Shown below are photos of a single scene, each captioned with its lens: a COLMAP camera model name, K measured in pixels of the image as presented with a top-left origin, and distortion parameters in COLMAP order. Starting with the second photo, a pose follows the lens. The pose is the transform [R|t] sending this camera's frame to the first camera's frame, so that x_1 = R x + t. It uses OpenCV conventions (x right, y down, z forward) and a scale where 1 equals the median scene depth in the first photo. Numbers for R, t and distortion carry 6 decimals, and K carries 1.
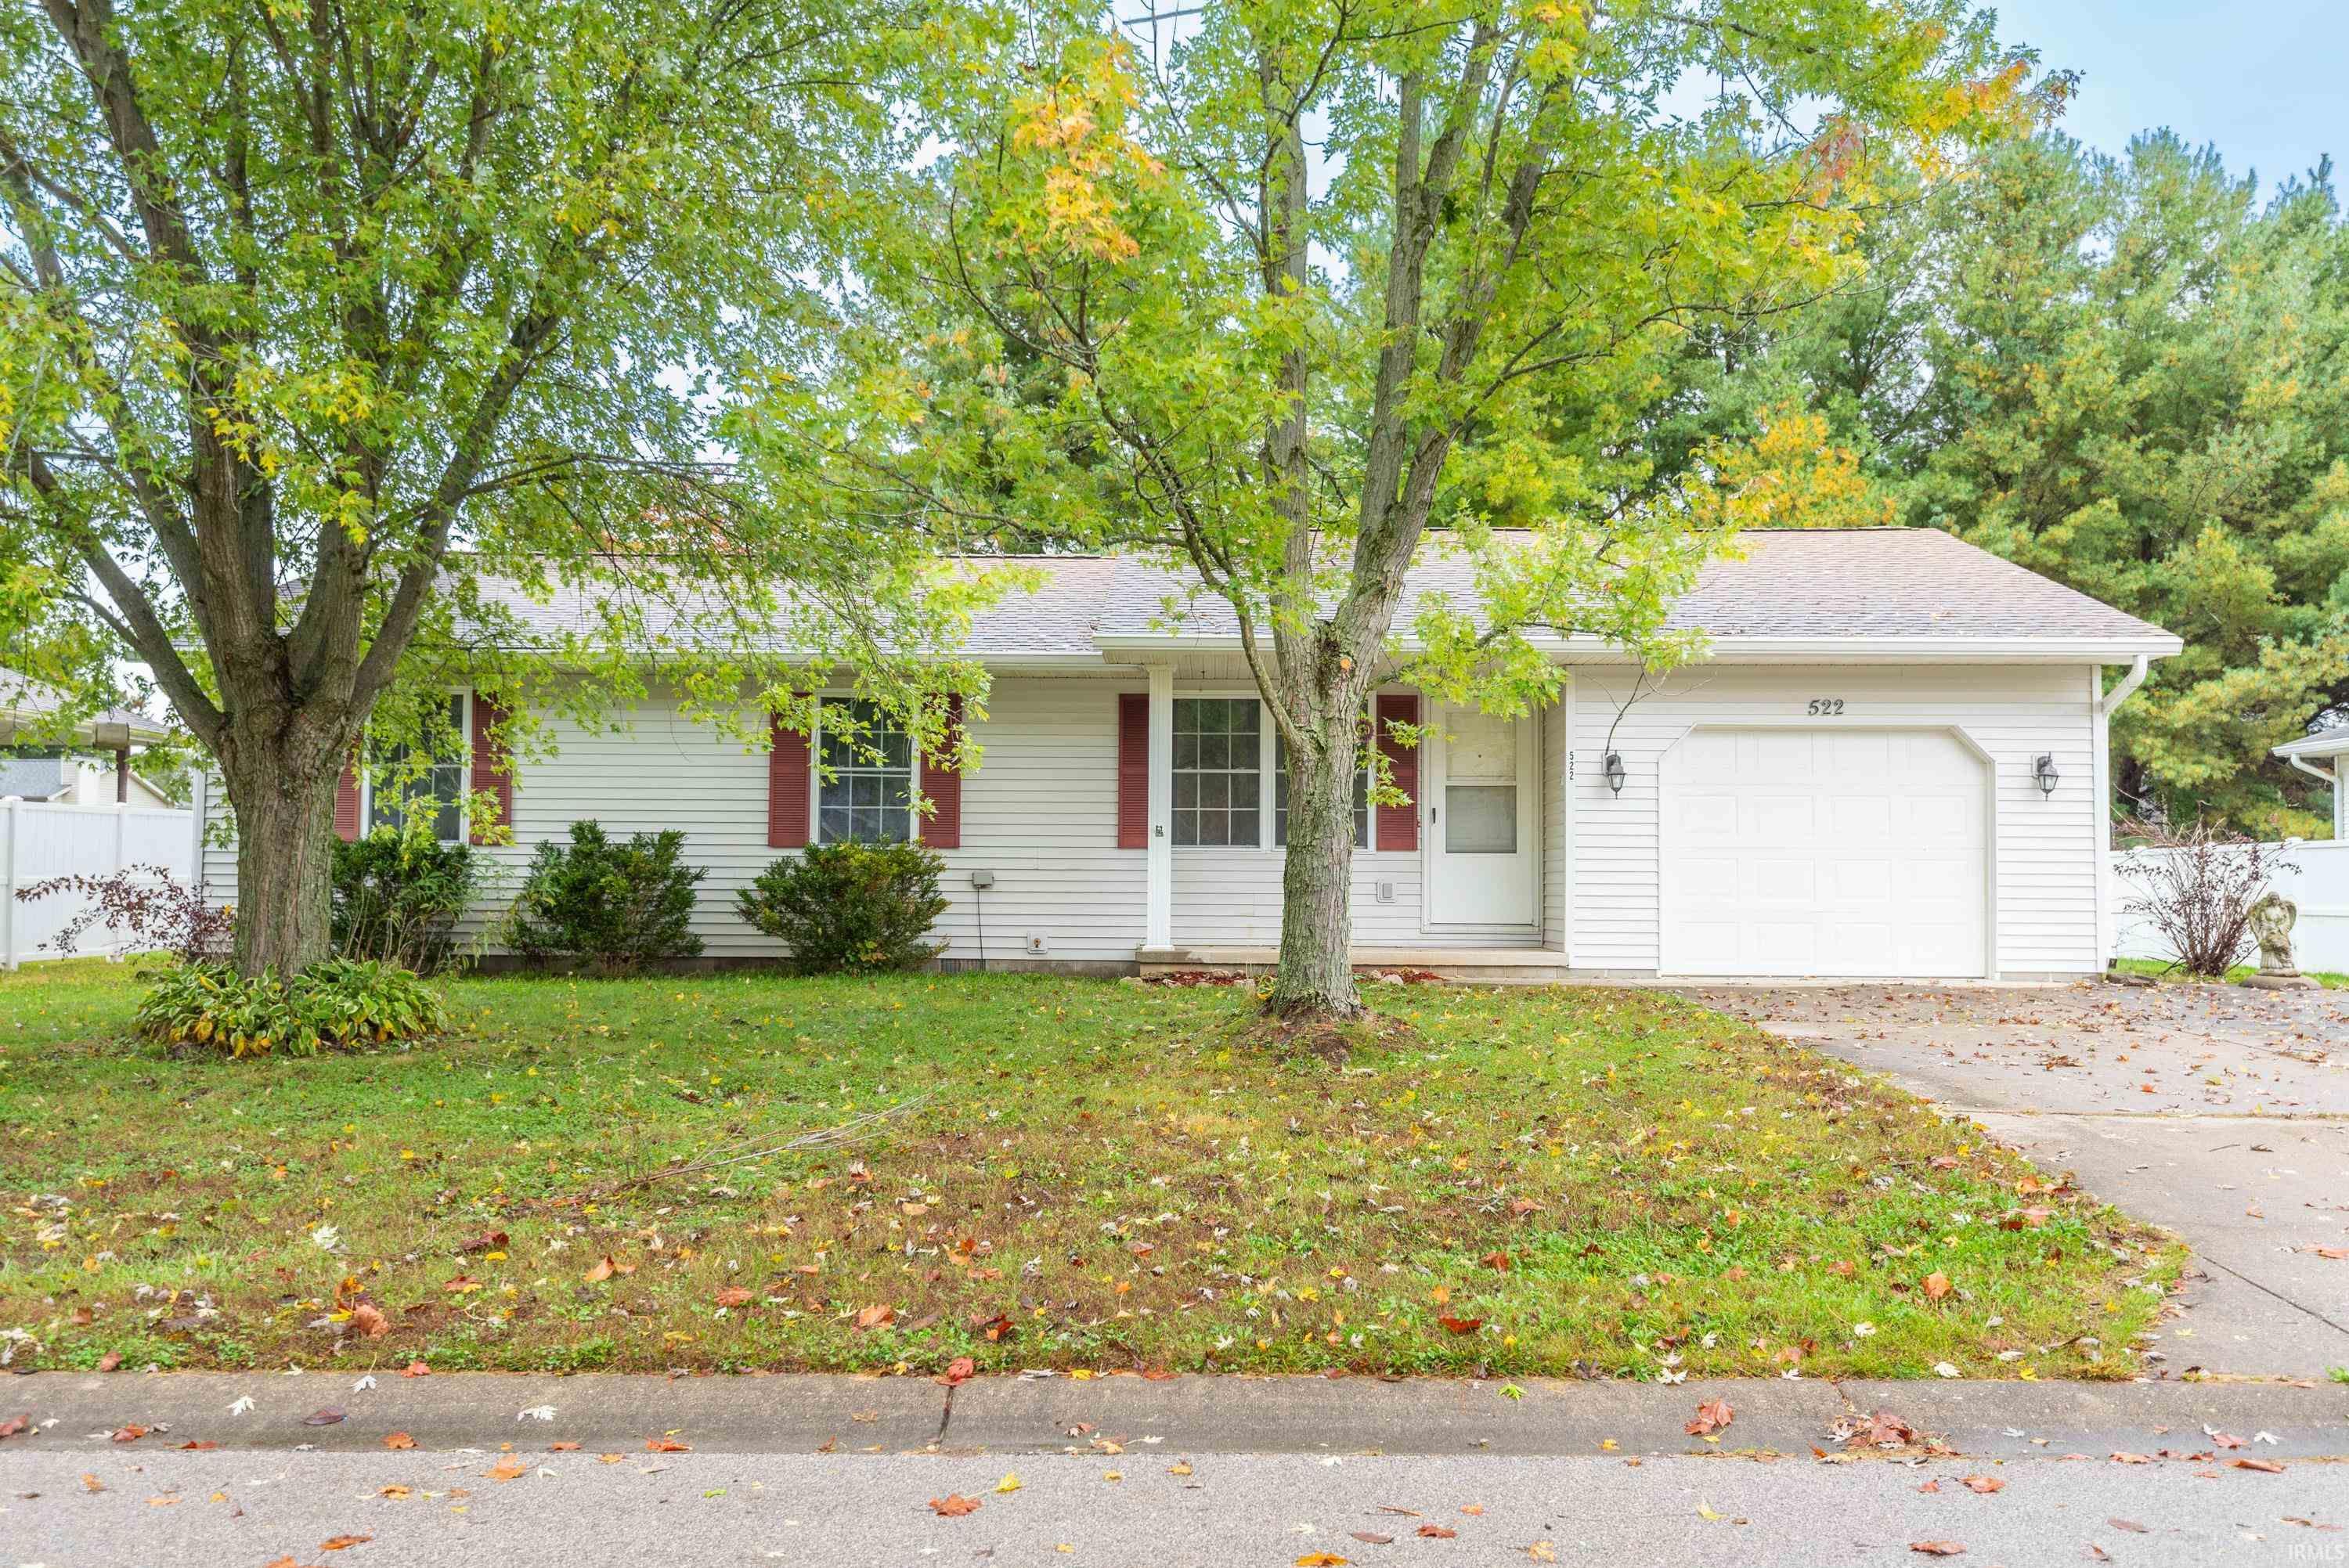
lens RADIAL K [[2117.3, 0, 1178.4], [0, 2117.3, 777.0], [0, 0, 1]] dist [-0.001434, 0.011094]
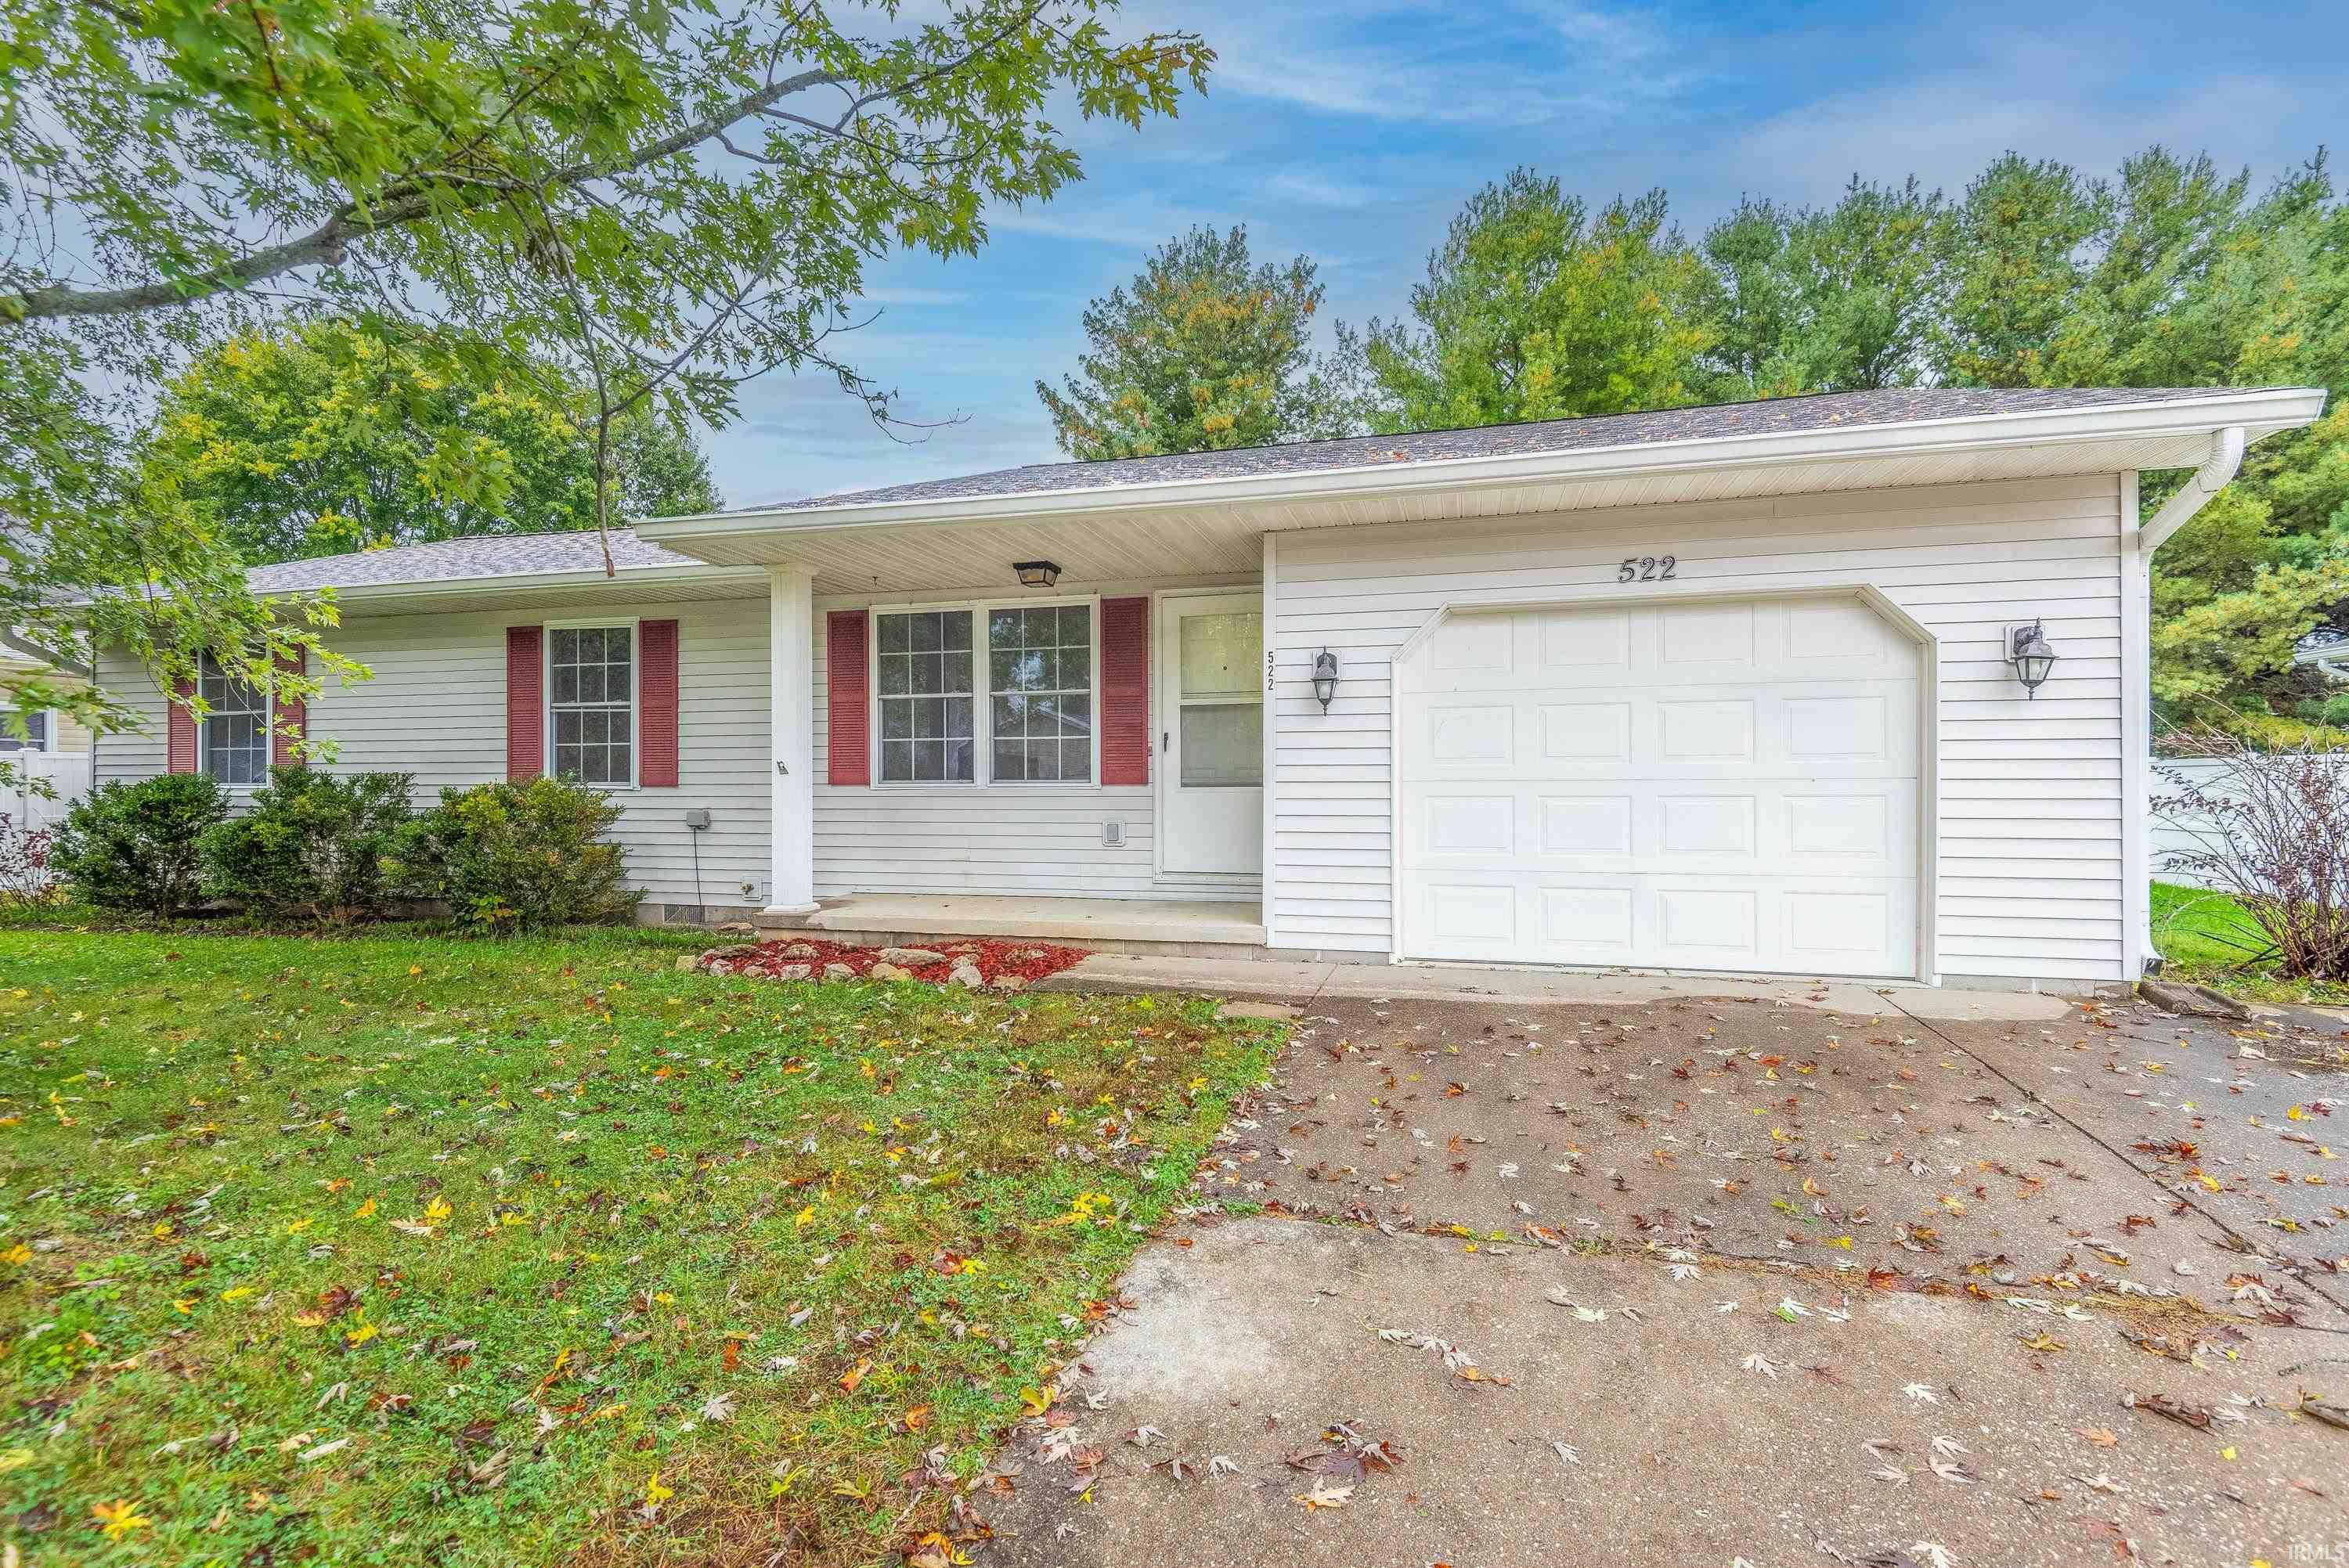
lens RADIAL K [[1129.2, 0, 1169.1], [0, 1129.2, 780.1], [0, 0, 1]] dist [-0.004095, -0.001546]
pose [[0.964296, -0.010382, -0.264625, 0.109006], [0.024346, 0.998475, 0.049542, 0.005234], [0.263707, -0.054216, 0.963078, 0.264059]]
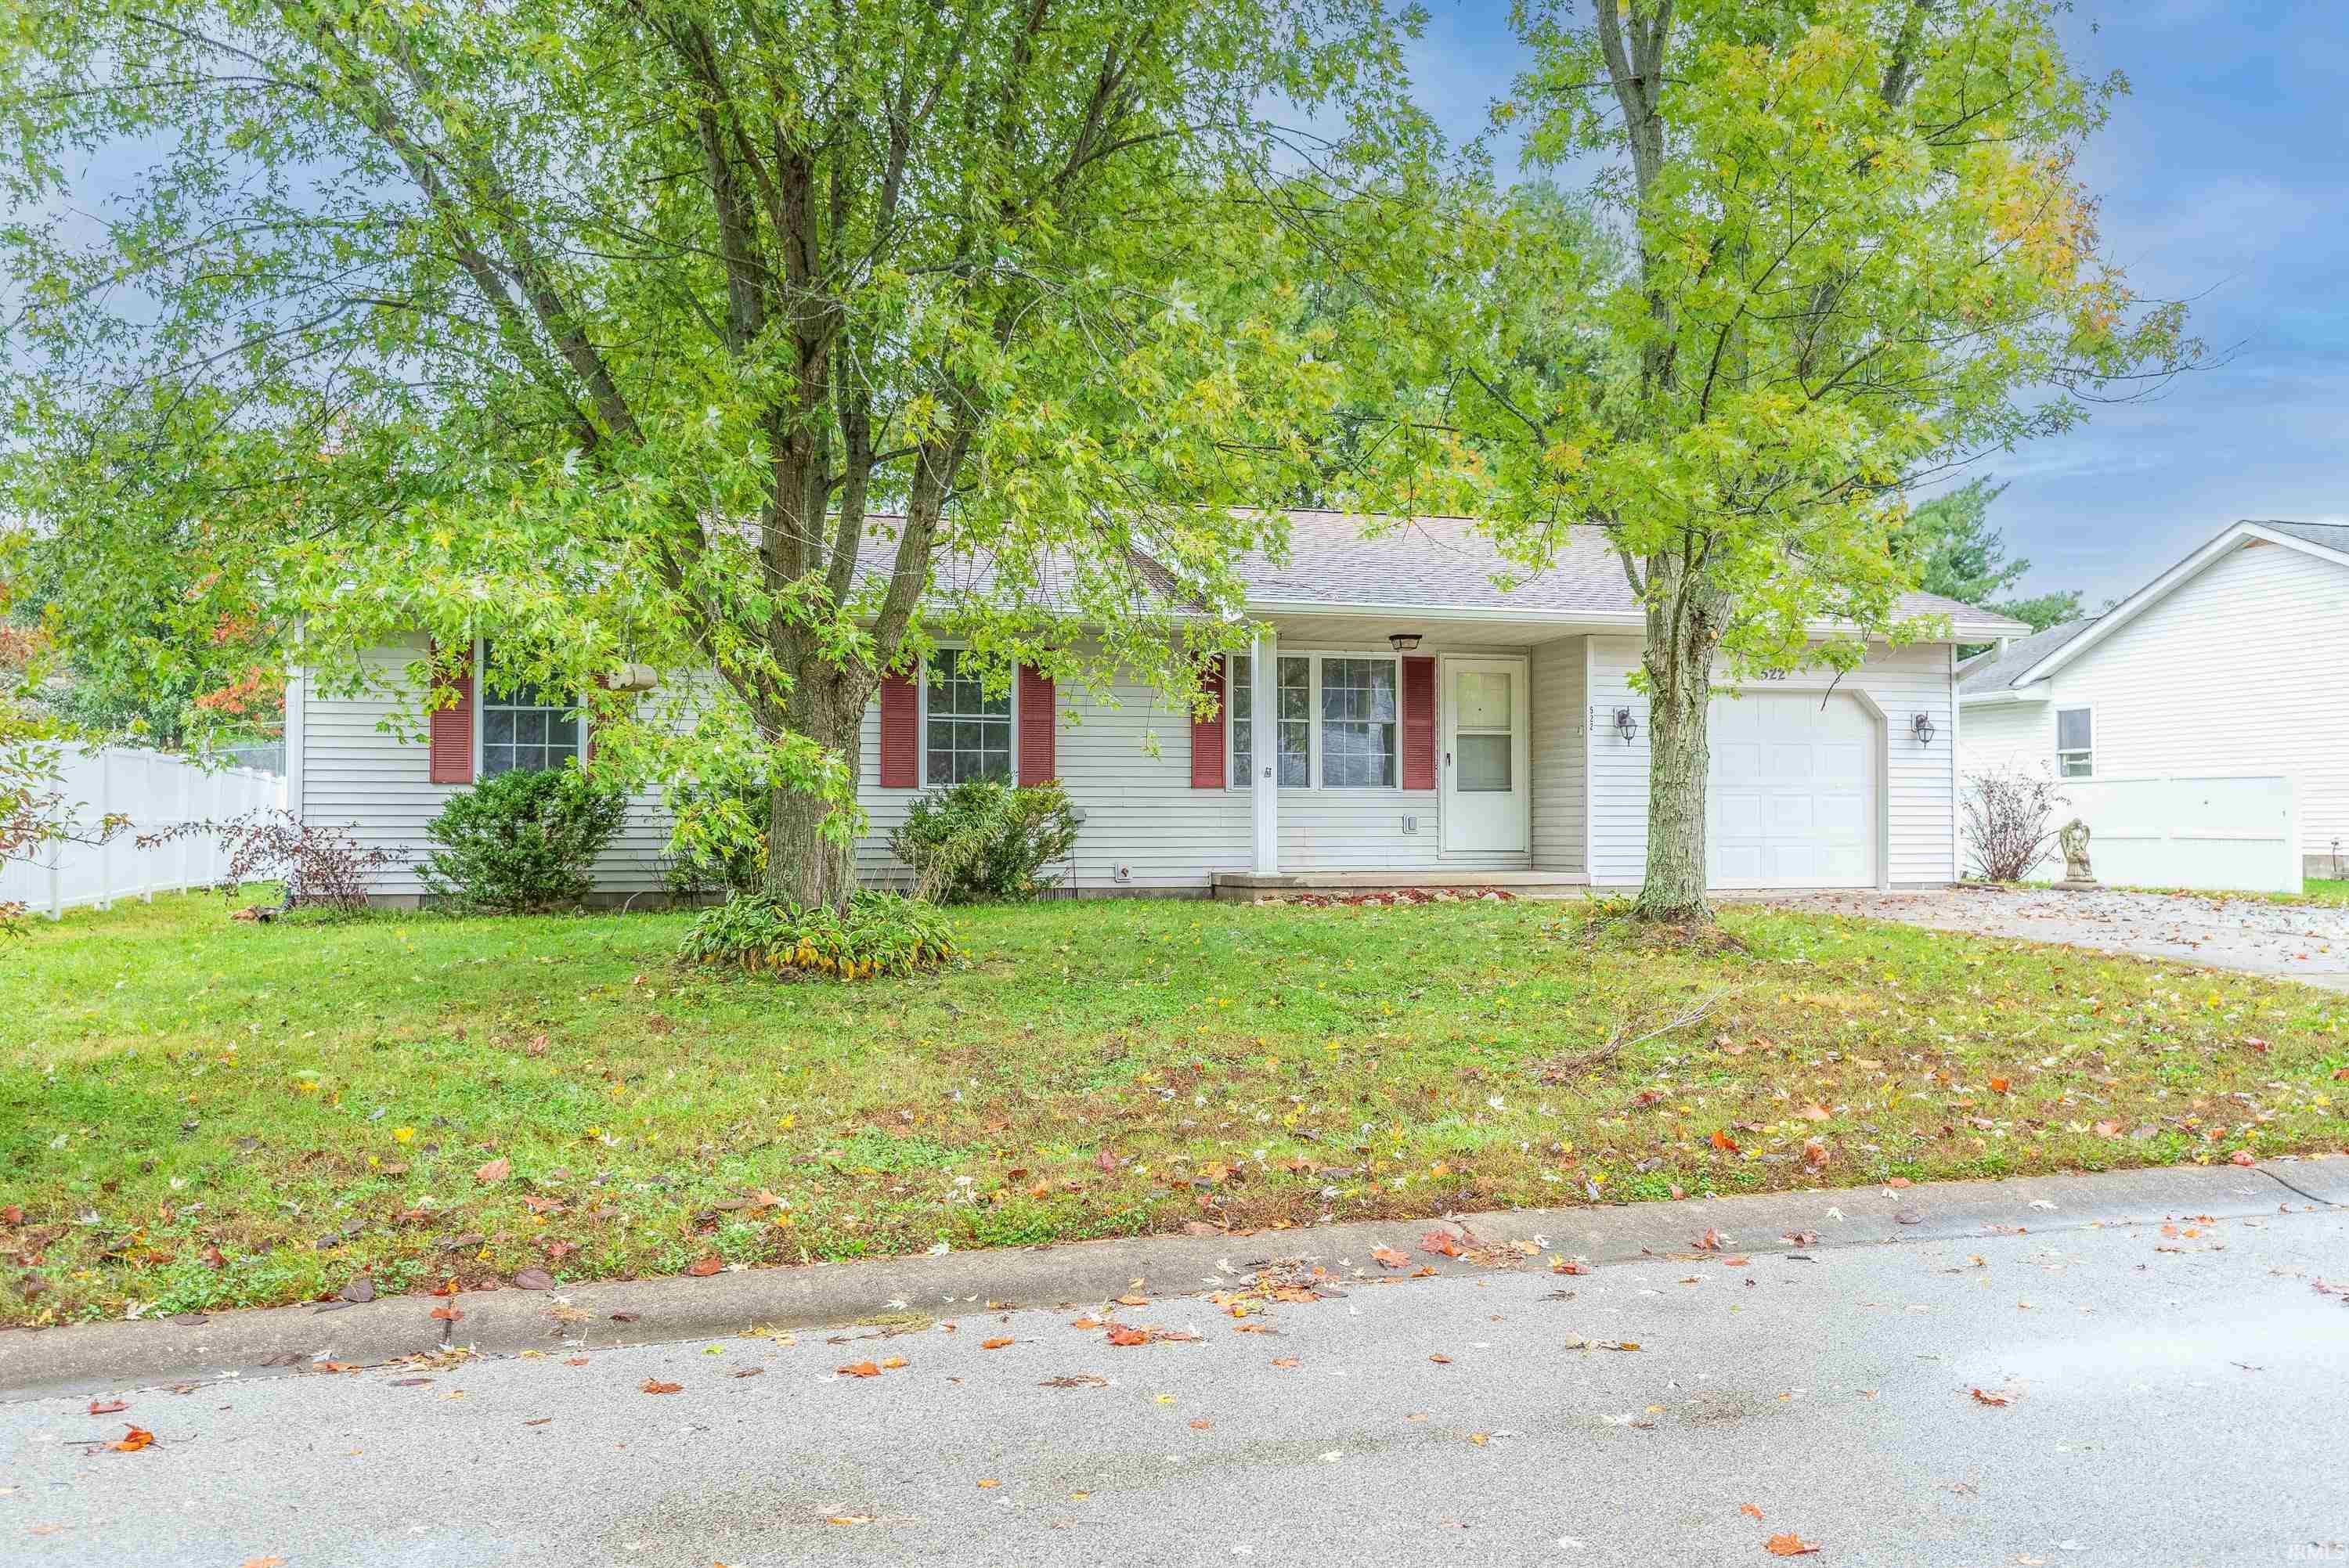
lens RADIAL K [[1915.7, 0, 1170.5], [0, 1915.7, 792.1], [0, 0, 1]] dist [-0.006260, -0.001995]
pose [[0.955117, -0.003351, 0.296211, -0.157808], [-0.007827, 0.999302, 0.036541, -0.000596], [-0.296127, -0.037219, 0.954423, 0.011065]]
